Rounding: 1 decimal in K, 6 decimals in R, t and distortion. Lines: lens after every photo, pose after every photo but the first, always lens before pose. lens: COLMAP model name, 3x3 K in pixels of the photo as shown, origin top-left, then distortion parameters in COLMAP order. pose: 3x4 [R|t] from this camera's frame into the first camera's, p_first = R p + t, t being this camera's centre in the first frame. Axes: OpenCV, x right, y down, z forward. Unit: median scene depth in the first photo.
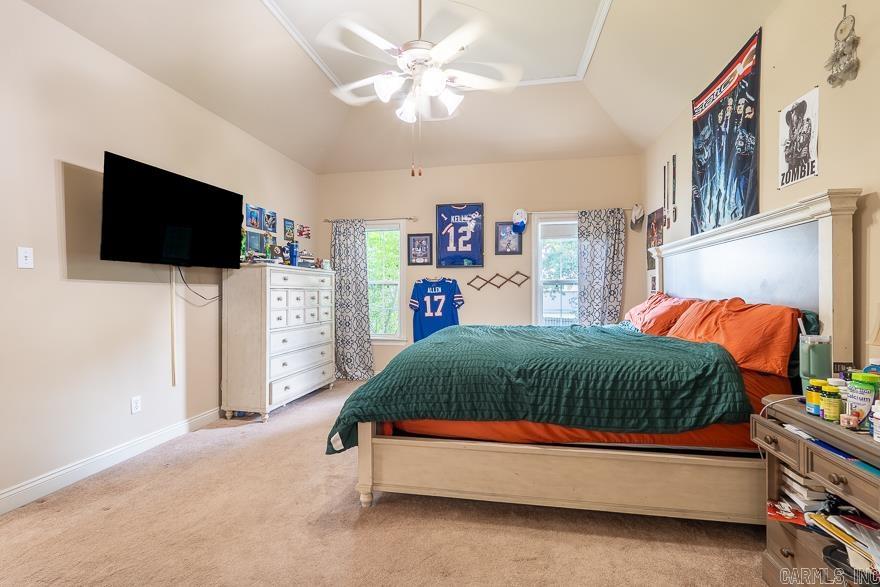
lens RADIAL K [[382.7, 0, 440.9], [0, 382.7, 295.6], [0, 0, 1]] dist [-0.001632, 0.000059]
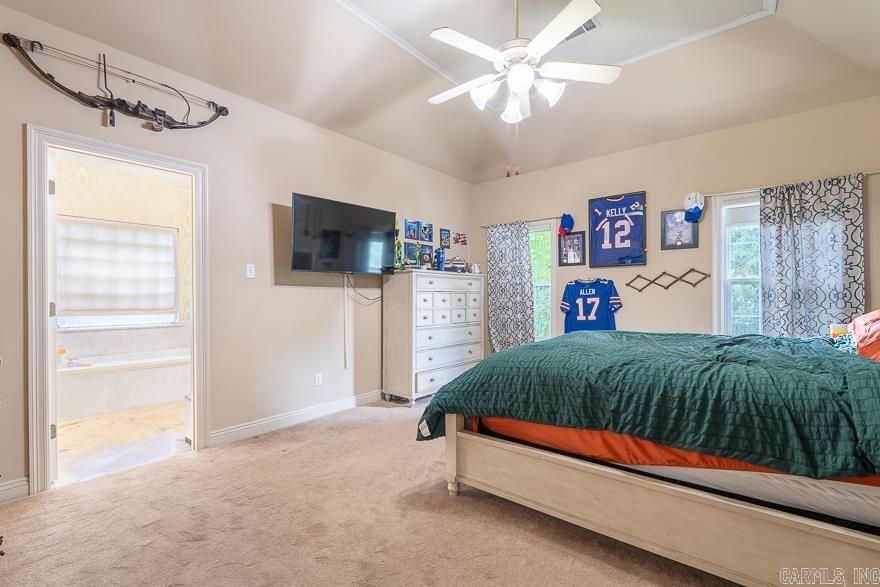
lens RADIAL K [[382.7, 0, 438.3], [0, 382.7, 294.7], [0, 0, 1]] dist [-0.001632, 0.000059]
pose [[0.878711, -0.002841, -0.477346, 0.160843], [-0.002310, 0.999945, -0.010204, 0.003553], [0.477349, 0.010069, 0.878656, 0.025366]]
